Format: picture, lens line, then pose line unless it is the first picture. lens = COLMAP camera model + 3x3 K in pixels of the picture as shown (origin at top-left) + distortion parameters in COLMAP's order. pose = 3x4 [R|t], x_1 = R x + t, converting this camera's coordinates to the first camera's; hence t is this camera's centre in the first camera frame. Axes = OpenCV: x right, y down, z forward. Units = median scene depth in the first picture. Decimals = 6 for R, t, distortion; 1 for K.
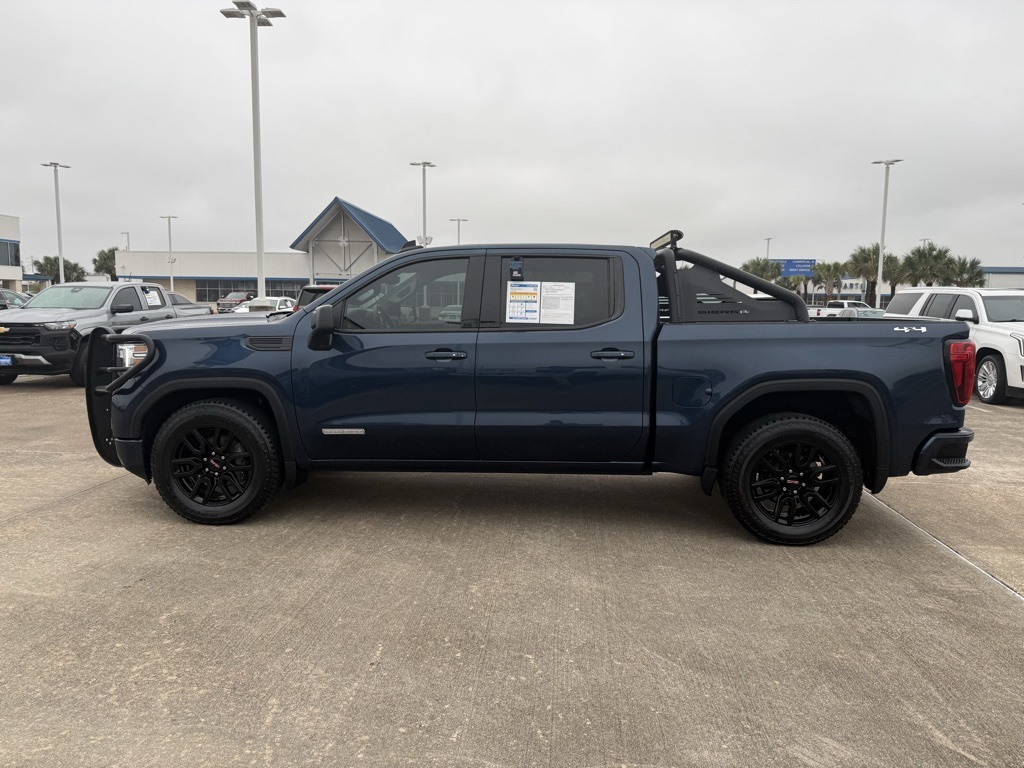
lens RADIAL K [[718.2, 0, 490.2], [0, 718.2, 381.3], [0, 0, 1]] dist [0.095371, -0.090932]
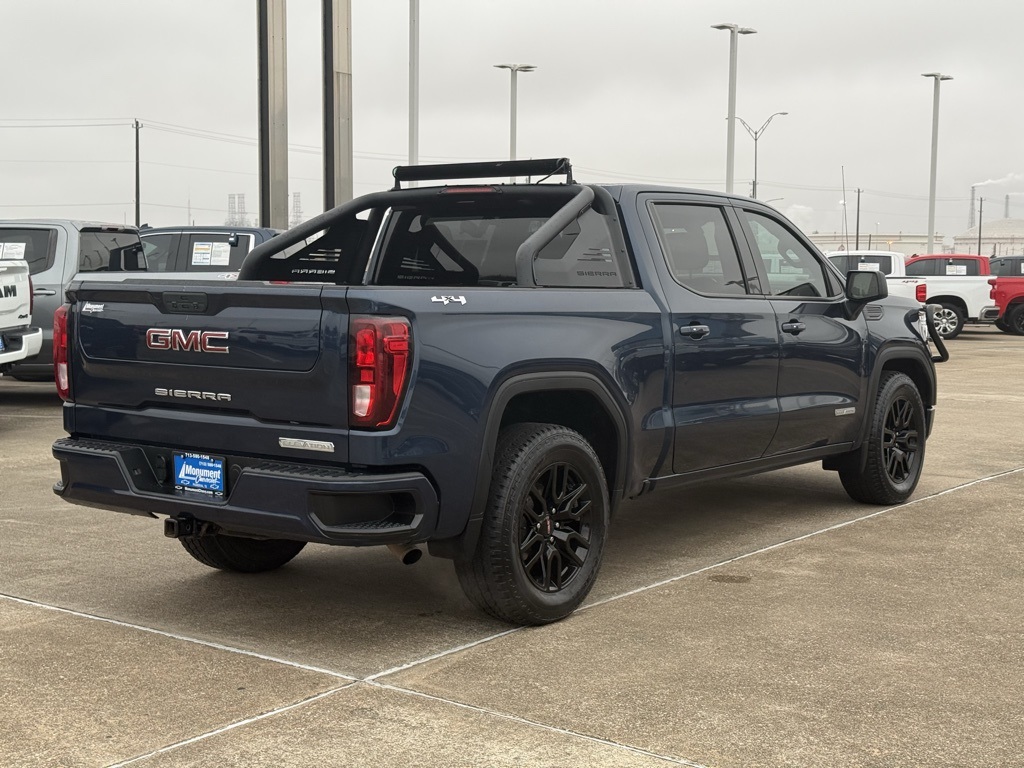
lens RADIAL K [[1445.6, 0, 555.0], [0, 1445.6, 383.4], [0, 0, 1]] dist [0.159449, -0.127432]
pose [[-0.523439, 0.066705, -0.849448, 1.639282], [-0.102620, 0.984739, 0.140564, -0.235015], [0.845861, 0.160747, -0.508605, 2.178215]]
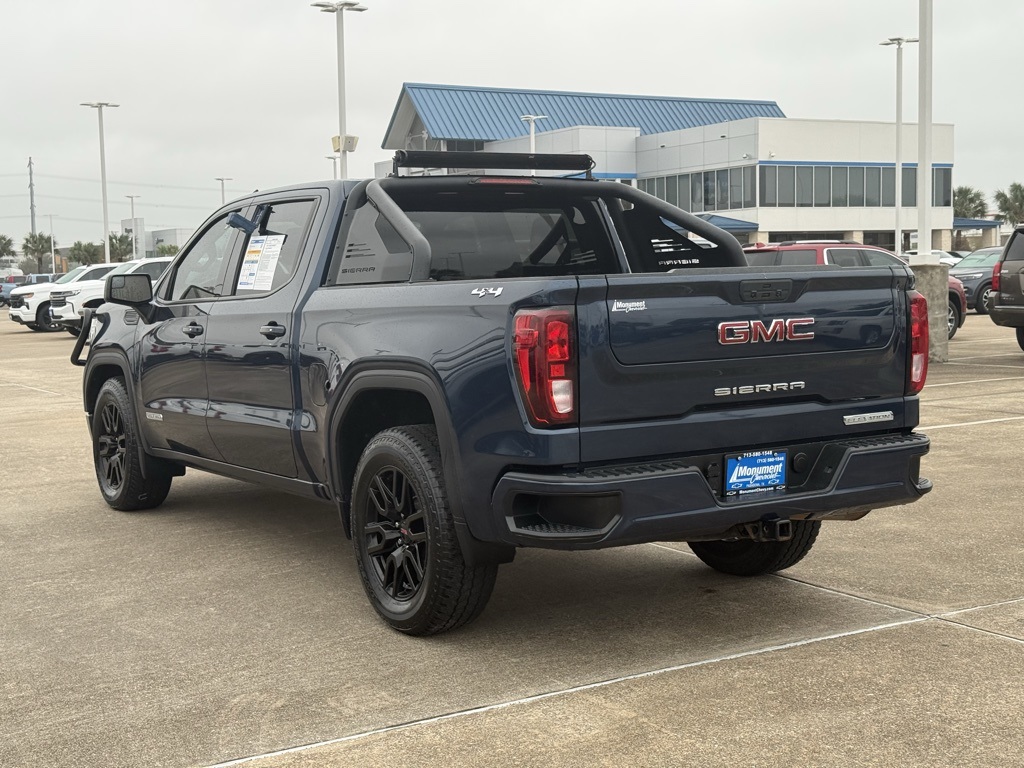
lens RADIAL K [[1404.0, 0, 528.0], [0, 1404.0, 378.3], [0, 0, 1]] dist [0.142180, -0.064965]
pose [[0.599957, 0.046500, -0.798680, 1.532011], [-0.065895, 0.997790, 0.008593, -0.013268], [0.797314, 0.047473, 0.601695, 0.360399]]
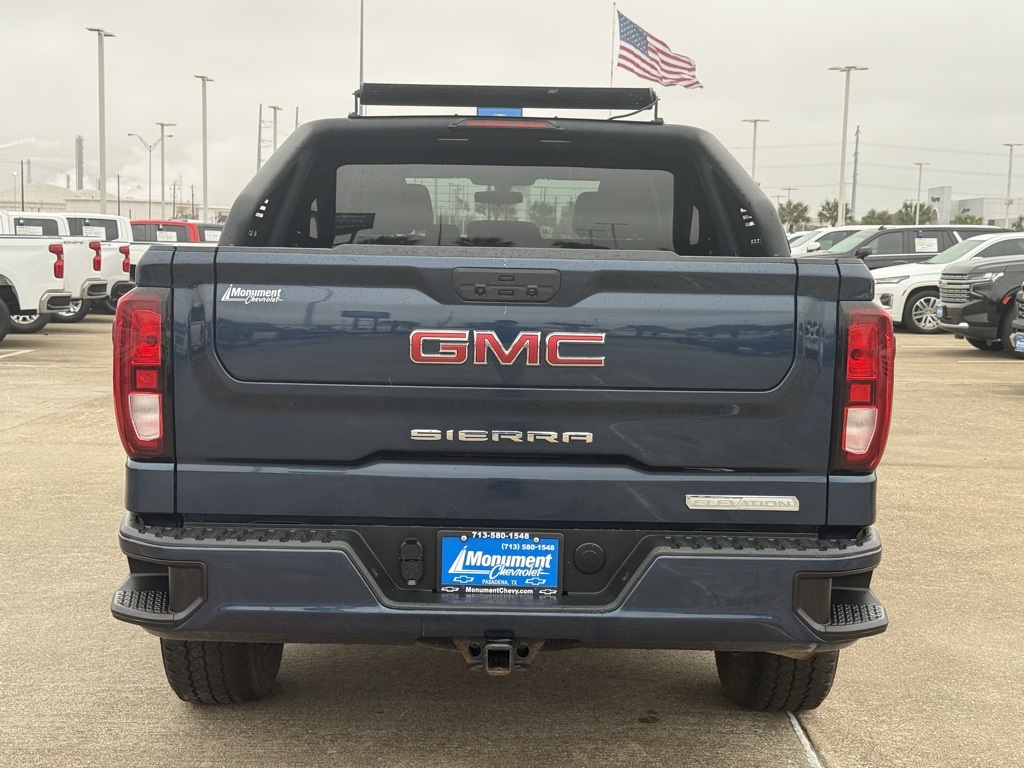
lens RADIAL K [[1420.9, 0, 543.7], [0, 1420.9, 389.8], [0, 0, 1]] dist [0.150687, -0.201455]
pose [[0.084165, 0.104110, -0.990998, 1.469851], [-0.132137, 0.986910, 0.092458, -0.107760], [0.987652, 0.123166, 0.096821, 1.180579]]
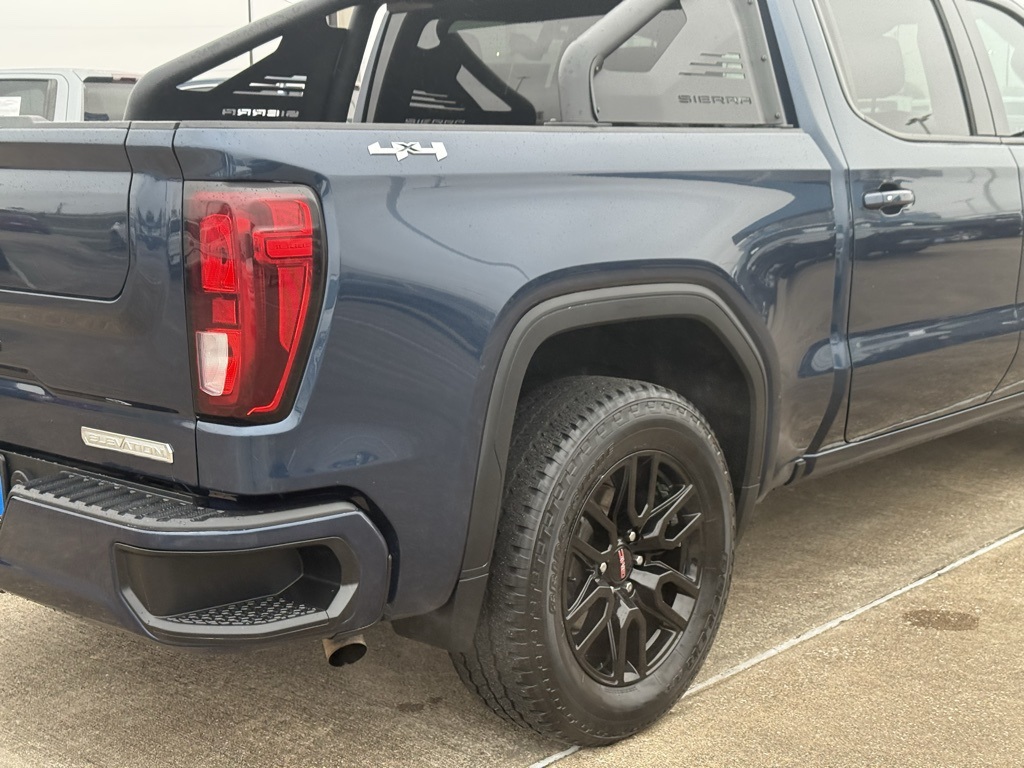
lens RADIAL K [[1455.4, 0, 512.0], [0, 1455.4, 384.0], [0, 0, 1]] dist [0.150079, -0.037631]
pose [[-0.616885, 0.143330, -0.773892, 1.081940], [-0.077076, 0.967550, 0.240636, -0.176995], [0.783270, 0.208093, -0.585820, 1.869854]]
